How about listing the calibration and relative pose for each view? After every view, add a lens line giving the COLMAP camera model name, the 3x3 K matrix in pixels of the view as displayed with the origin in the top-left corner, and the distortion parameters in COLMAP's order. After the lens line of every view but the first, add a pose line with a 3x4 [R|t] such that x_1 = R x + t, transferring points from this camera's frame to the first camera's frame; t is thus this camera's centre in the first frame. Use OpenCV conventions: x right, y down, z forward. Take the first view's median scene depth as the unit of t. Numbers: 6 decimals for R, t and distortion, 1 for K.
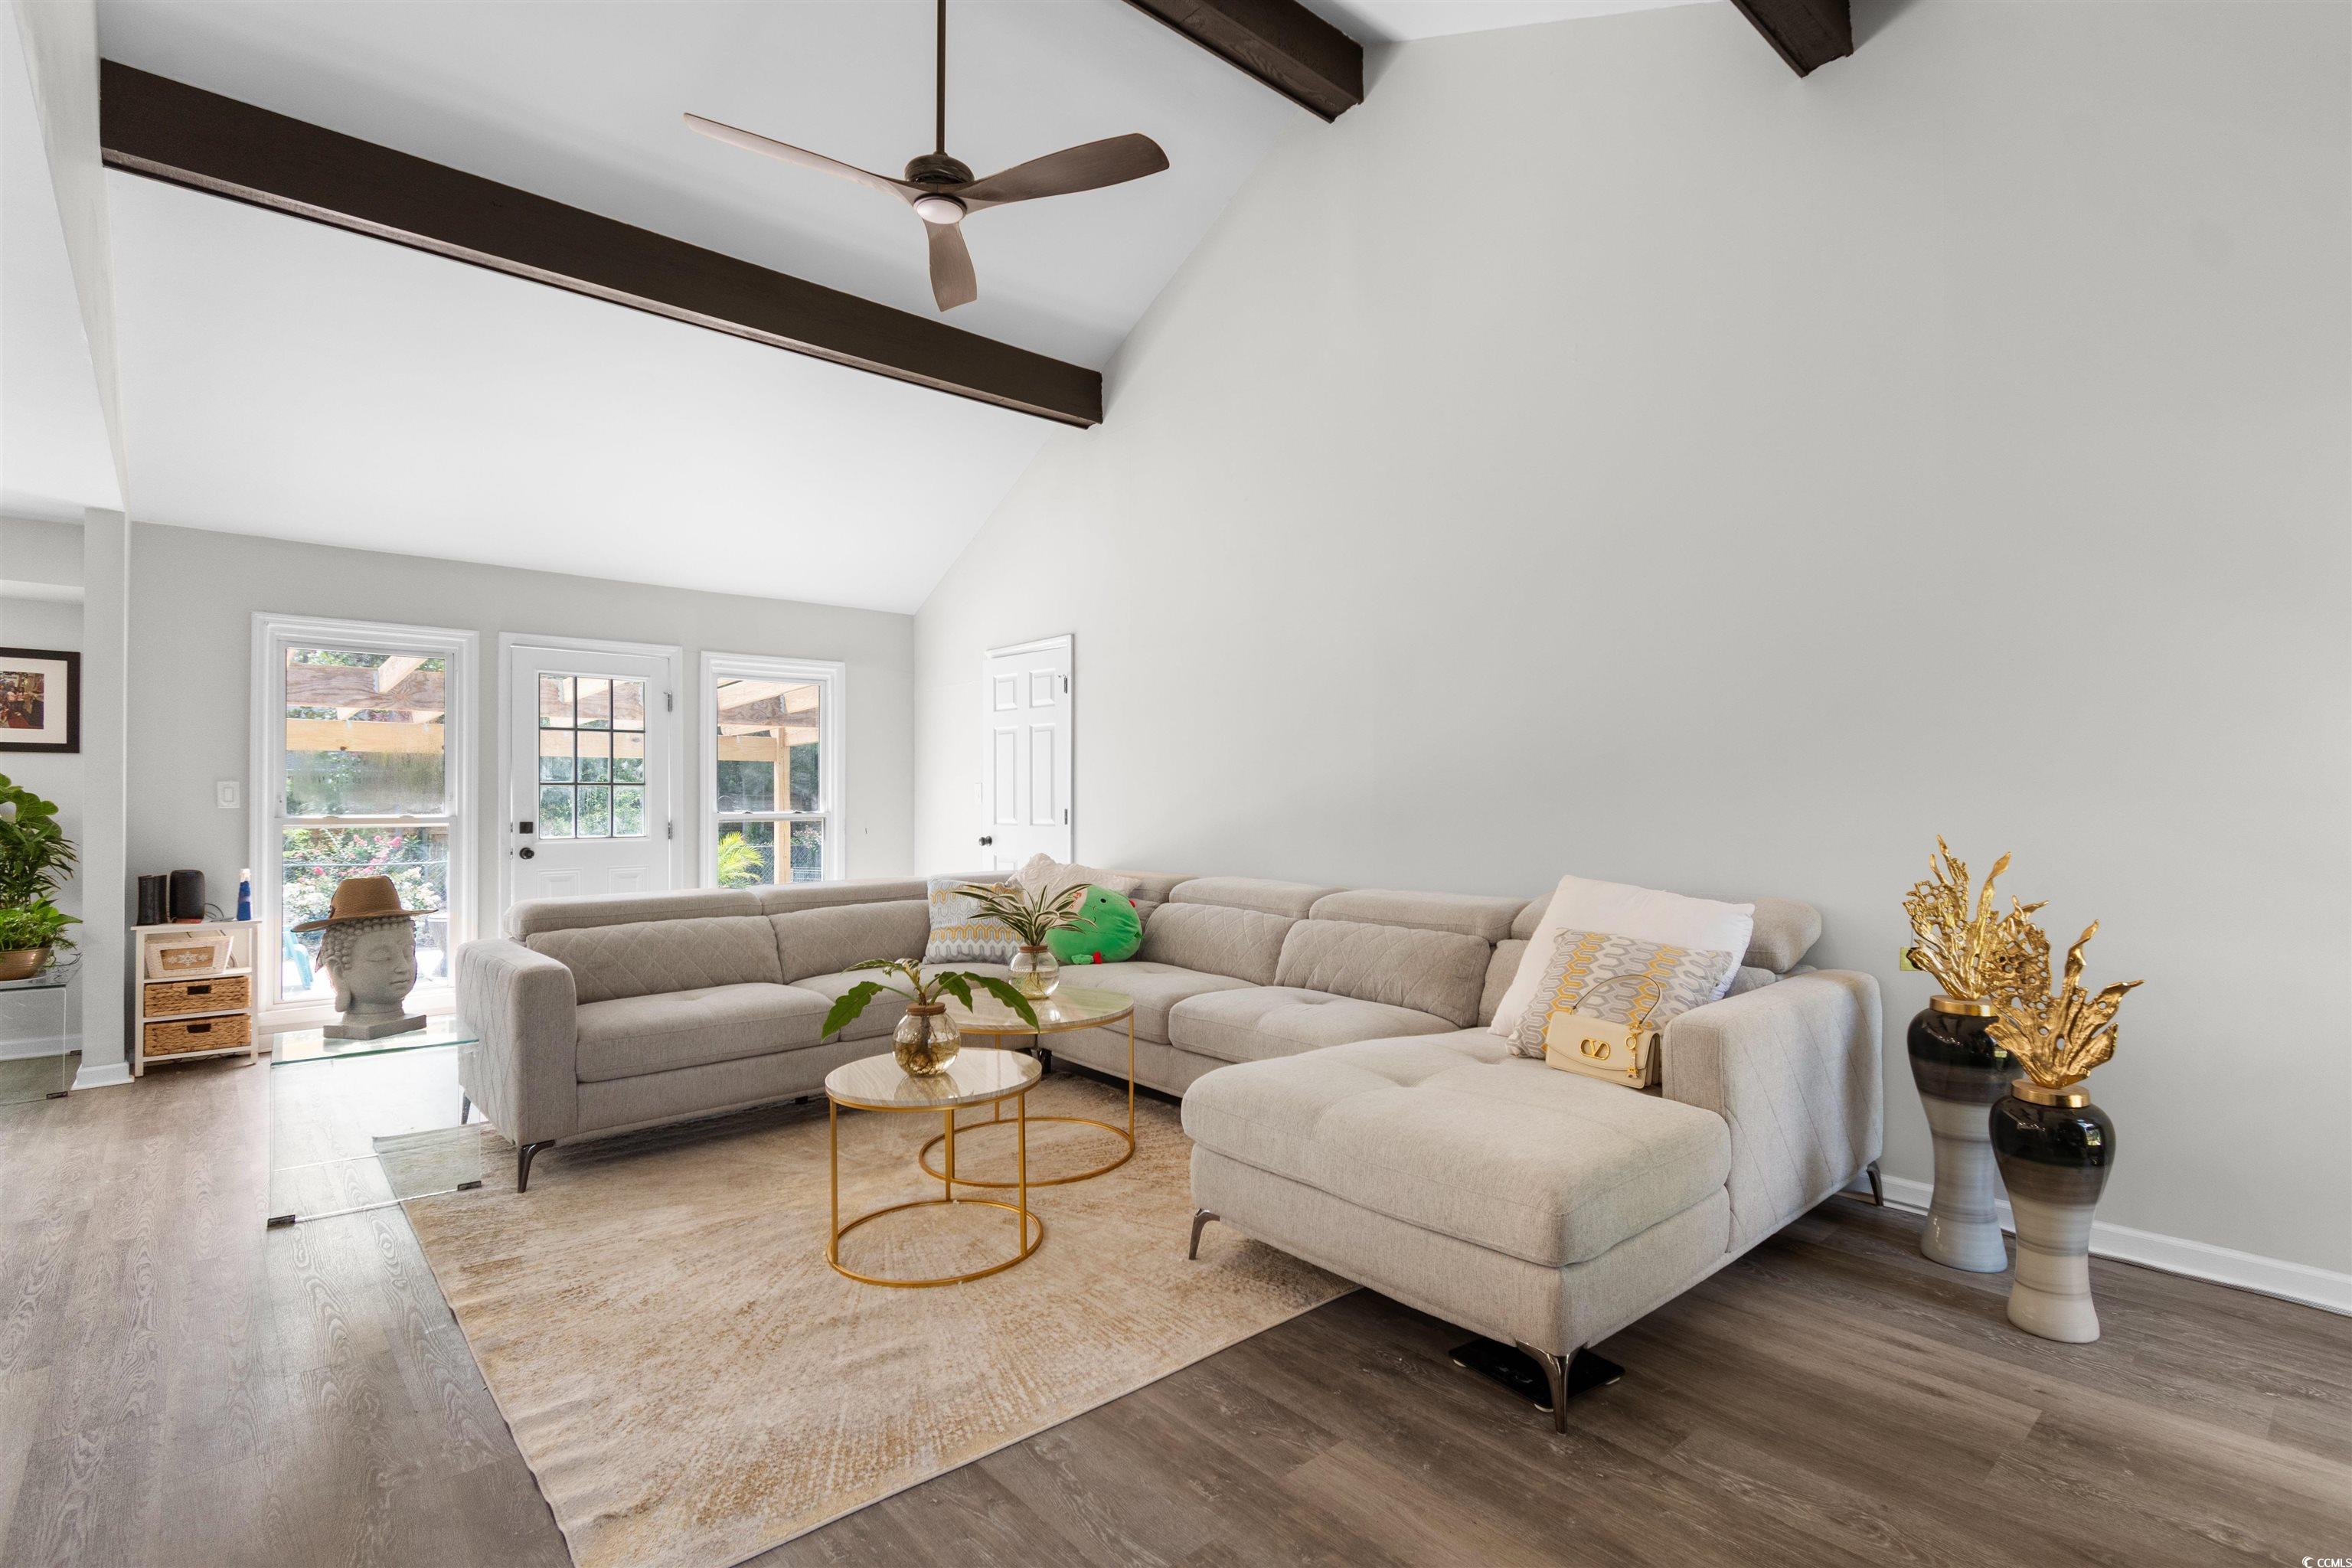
lens RADIAL K [[1113.3, 0, 1178.1], [0, 1113.3, 802.2], [0, 0, 1]] dist [0.004482, -0.004480]
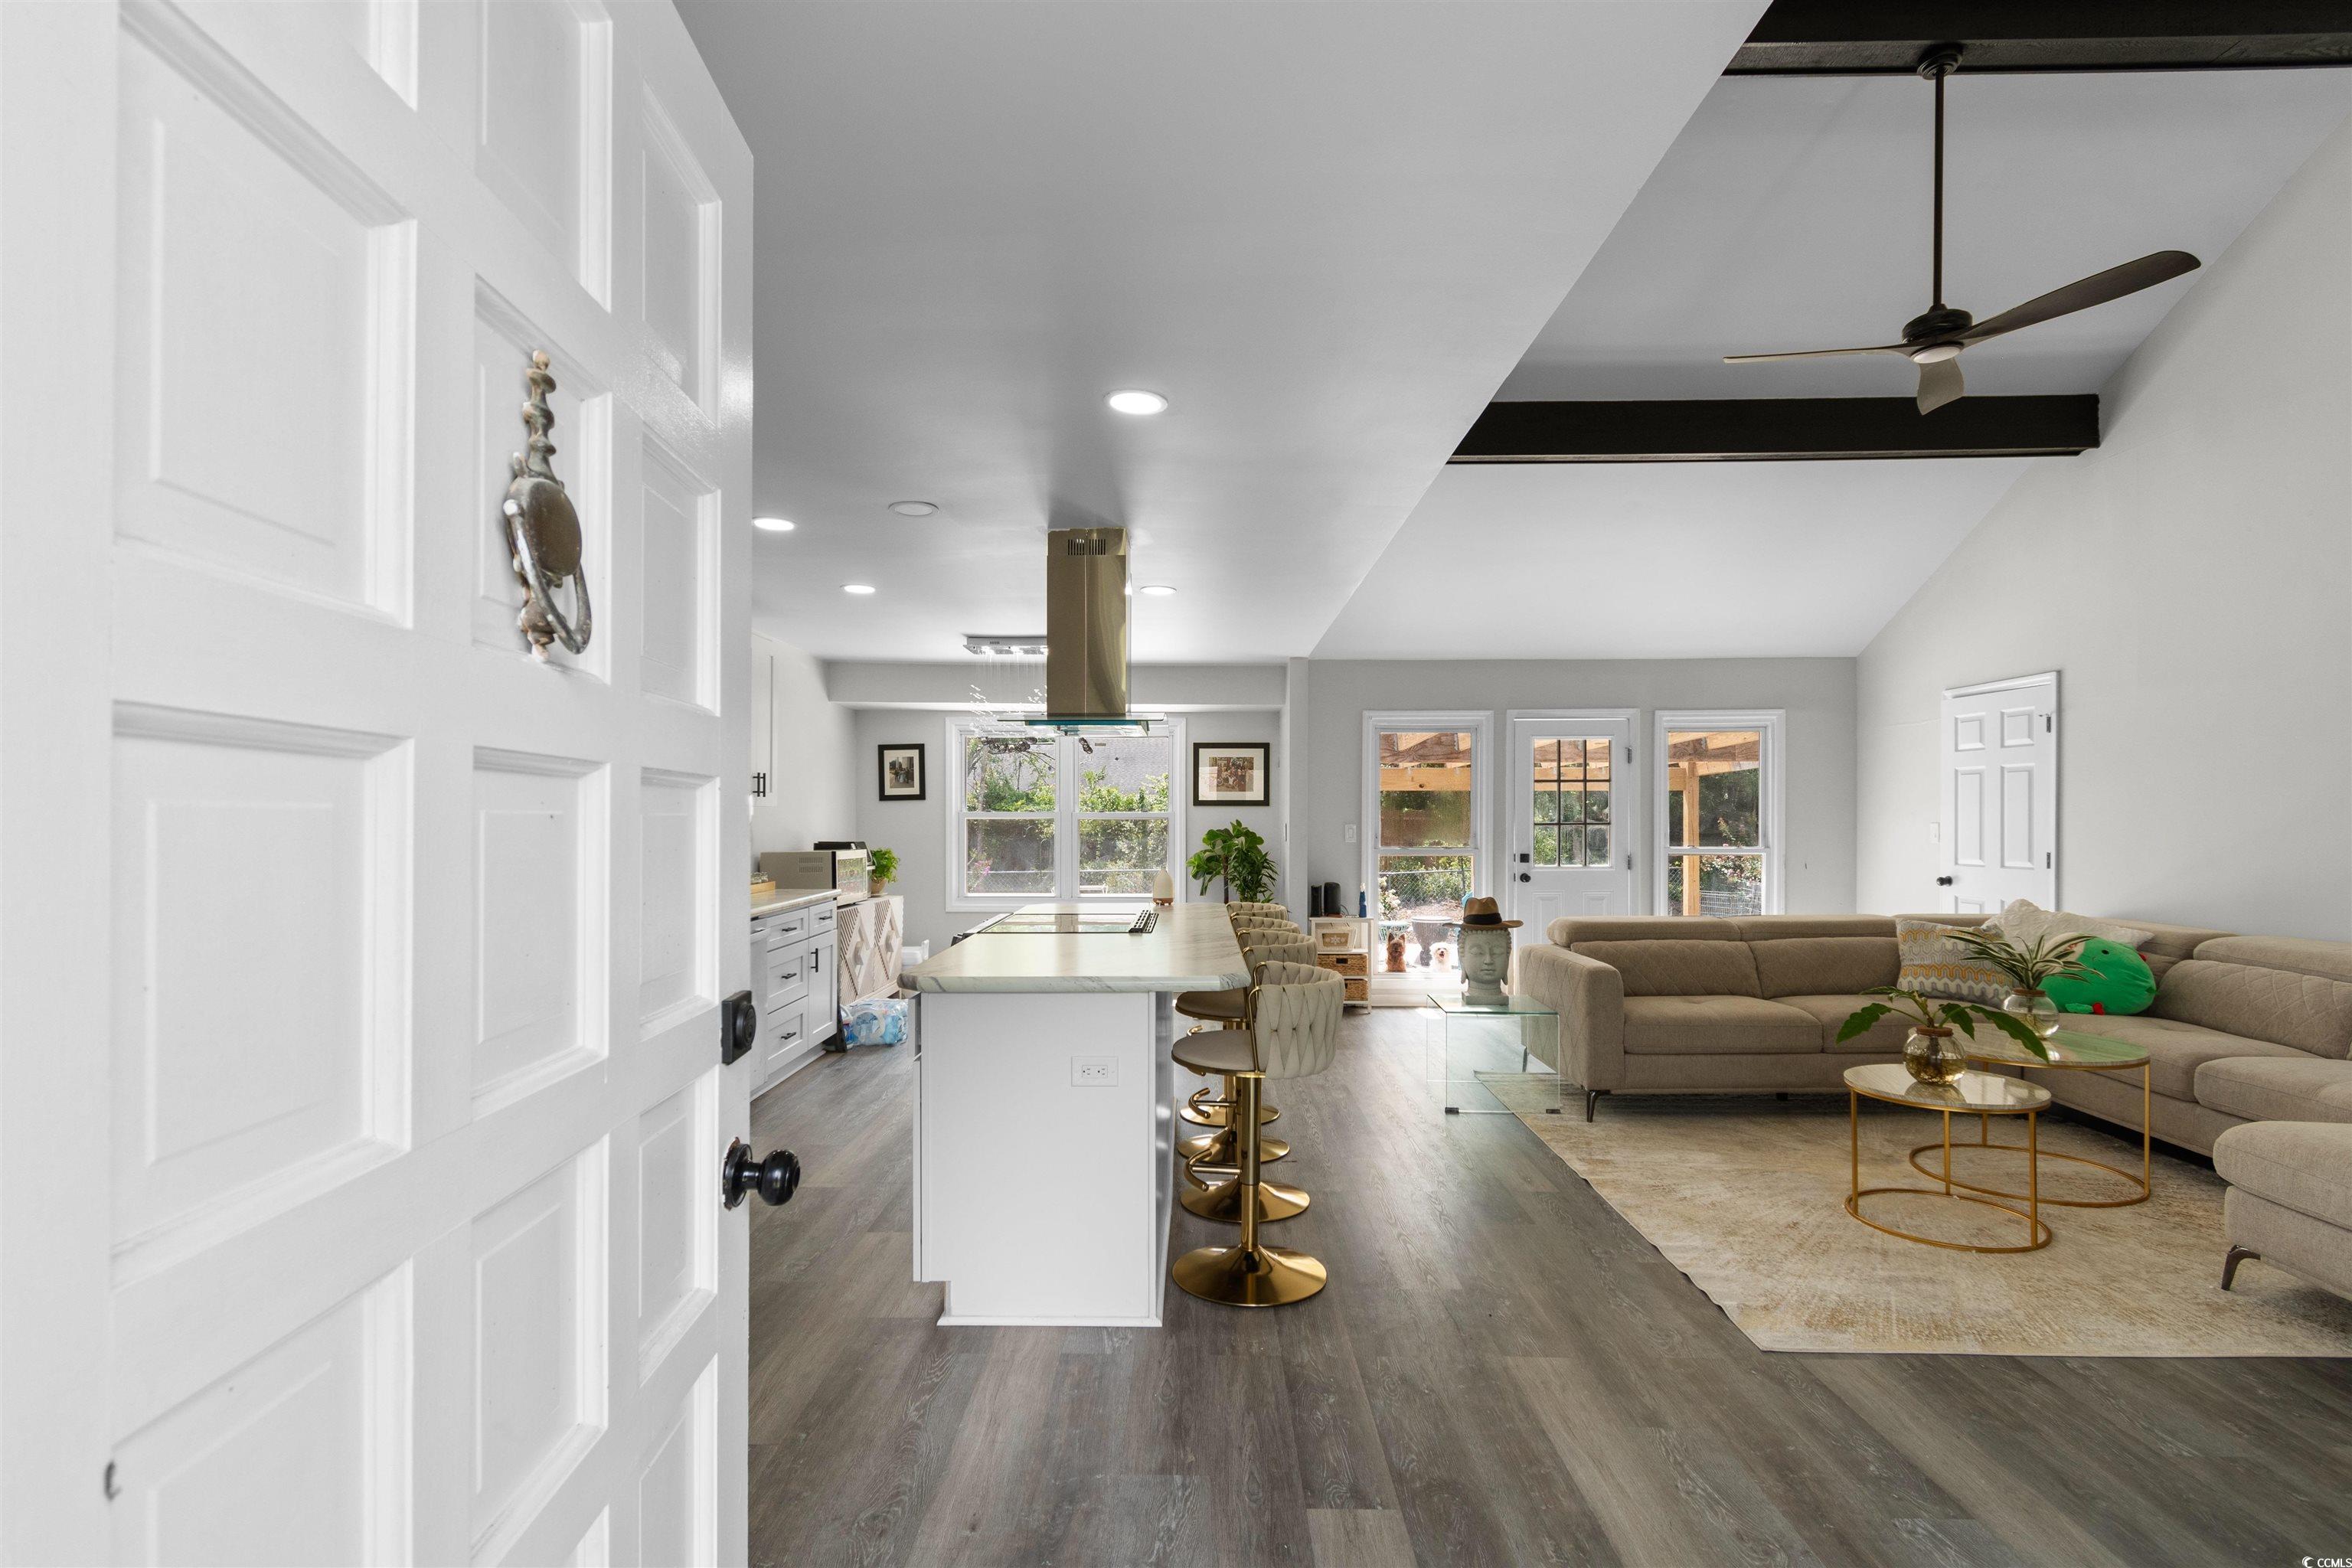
lens RADIAL K [[1113.3, 0, 1179.5], [0, 1113.3, 822.1], [0, 0, 1]] dist [0.004482, -0.004480]
pose [[0.737999, 0.004369, -0.674788, -0.007634], [-0.001214, 0.999986, 0.005147, -0.040970], [0.674801, -0.002979, 0.737994, -0.376006]]
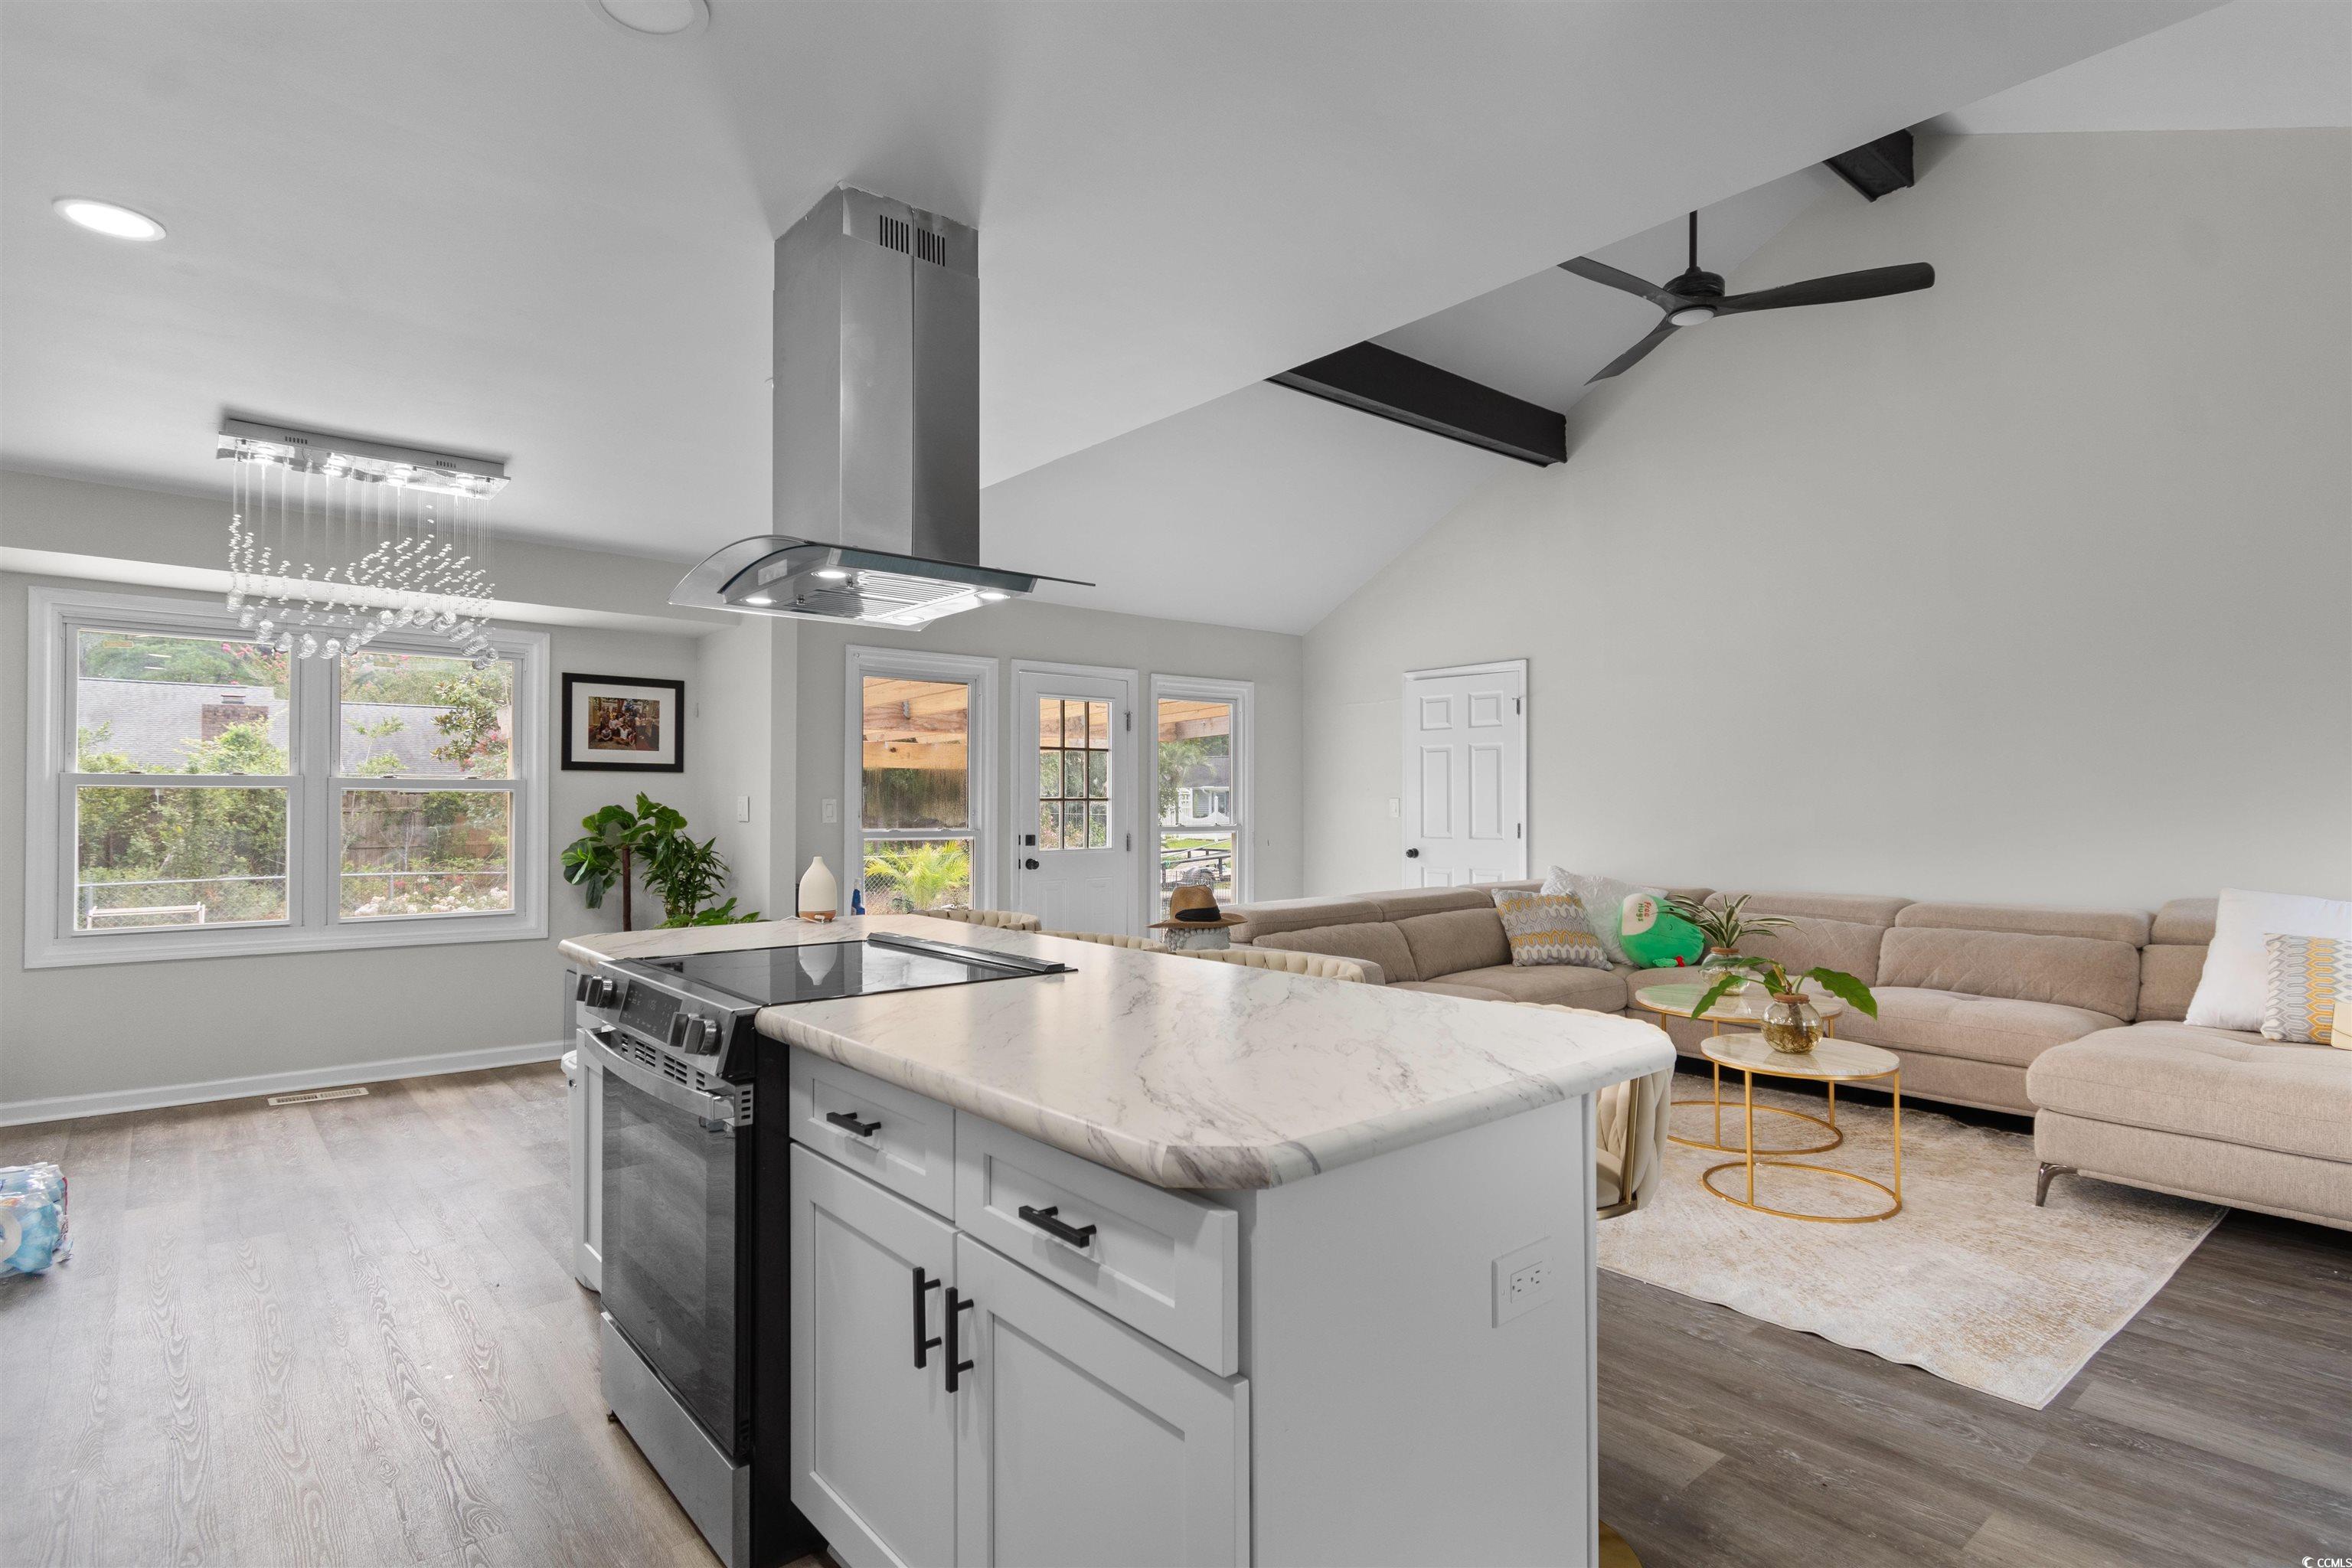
lens RADIAL K [[1185.3, 0, 1191.8], [0, 1185.3, 798.7], [0, 0, 1]] dist [0.002174, -0.003268]
pose [[0.999825, 0.001478, -0.018641, -0.660794], [-0.001605, 0.999976, -0.006800, -0.015902], [0.018631, 0.006829, 0.999803, -0.228400]]
